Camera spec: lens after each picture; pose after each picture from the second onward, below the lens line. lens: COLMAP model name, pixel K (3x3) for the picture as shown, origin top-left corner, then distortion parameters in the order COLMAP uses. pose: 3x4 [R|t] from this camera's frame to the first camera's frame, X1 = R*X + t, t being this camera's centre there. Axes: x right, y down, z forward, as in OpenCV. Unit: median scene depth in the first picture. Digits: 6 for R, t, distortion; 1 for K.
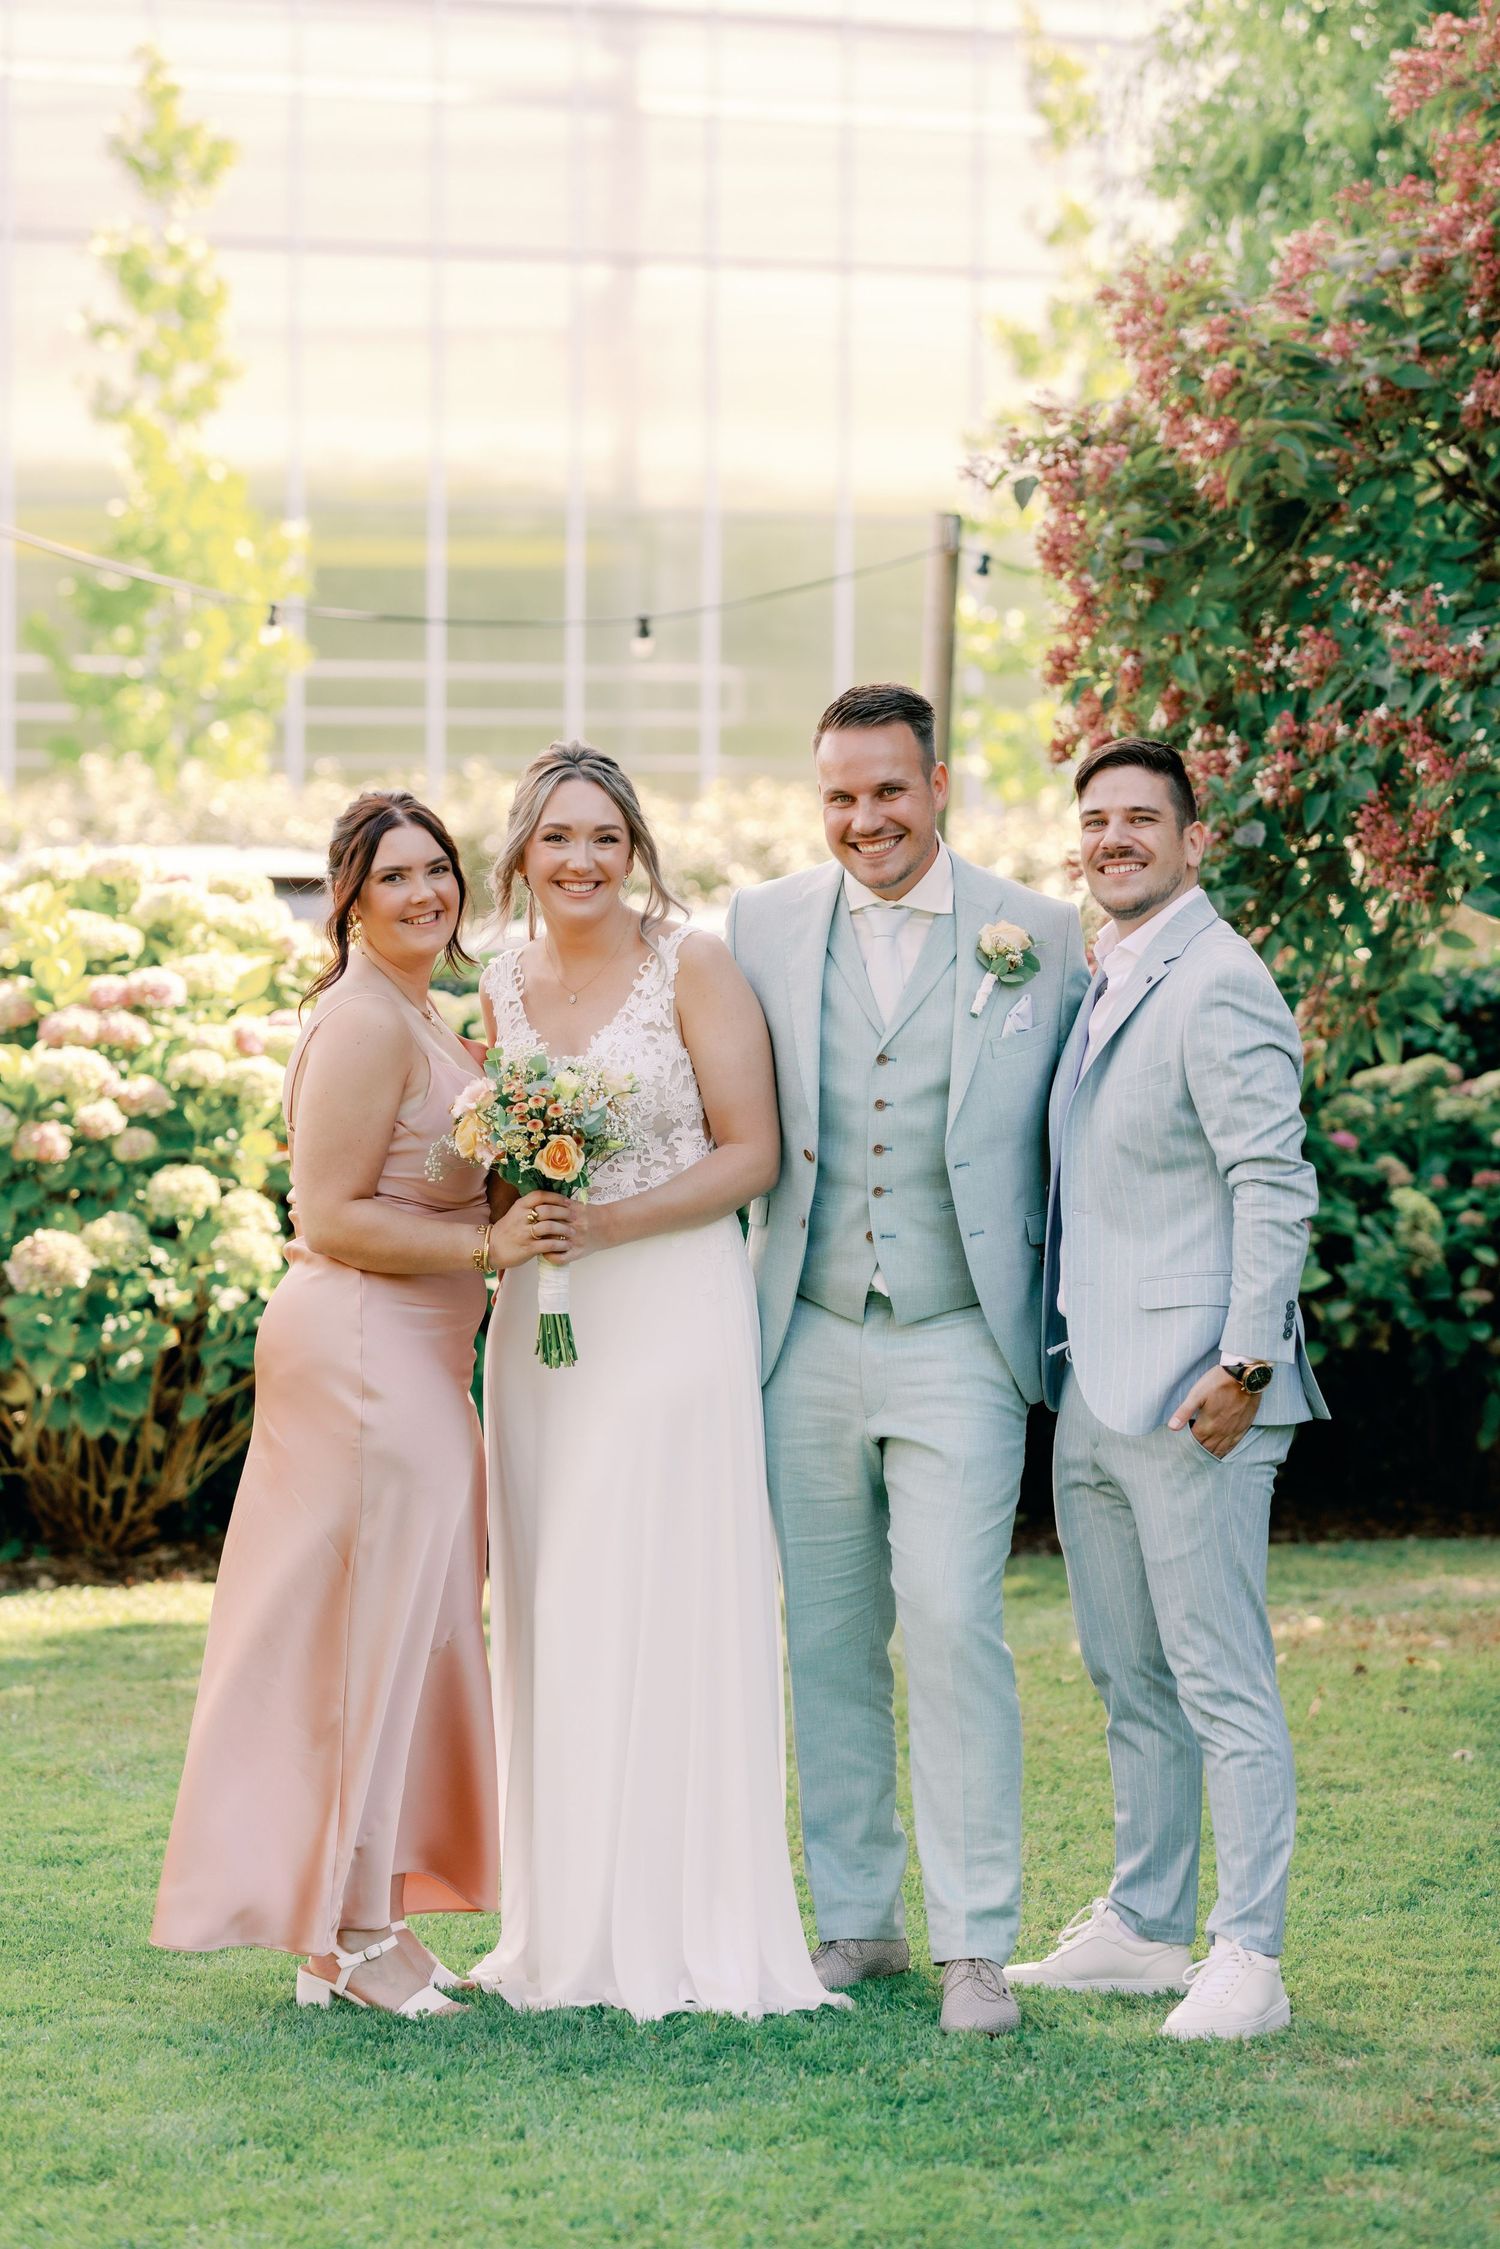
lens RADIAL K [[11574.5, 0, 757.9], [0, 11574.5, 1123.8], [0, 0, 1]] dist [-0.004199, 0.000000]
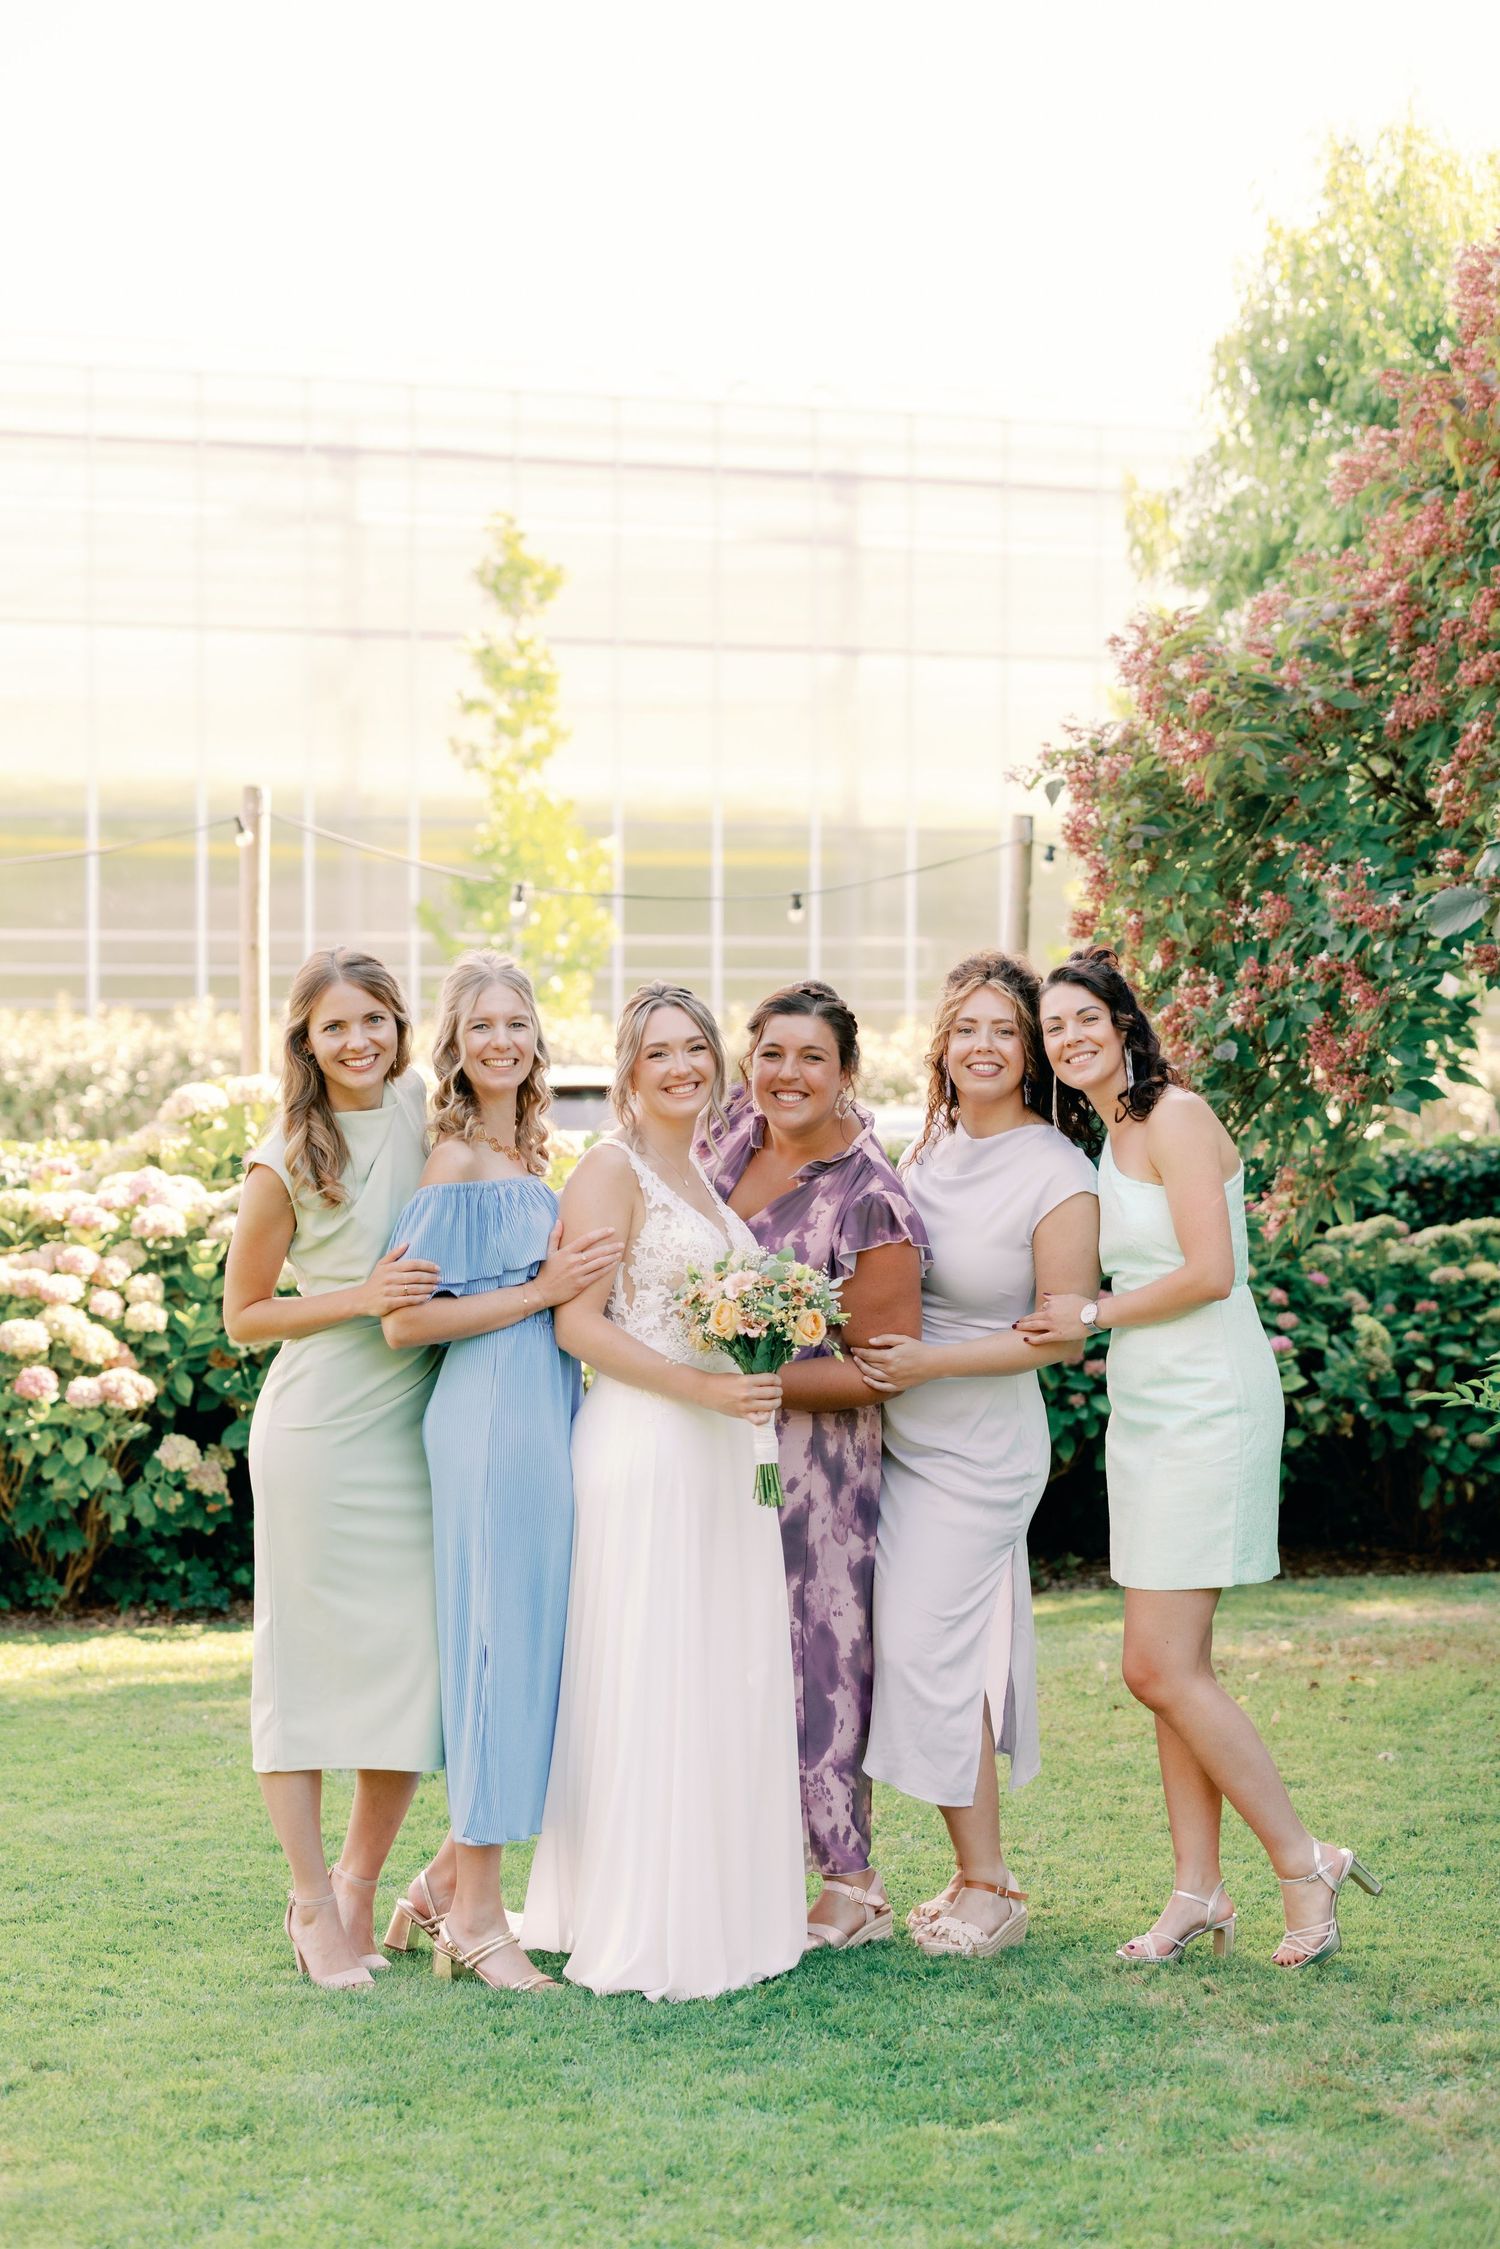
lens RADIAL K [[7091.6, 0, 661.5], [0, 7091.6, 1231.3], [0, 0, 1]] dist [-0.054731, 0.000000]
pose [[0.998076, -0.004062, -0.061865, 0.028336], [0.003984, 0.999991, -0.001379, -0.003633], [0.061870, 0.001130, 0.998084, 0.194219]]
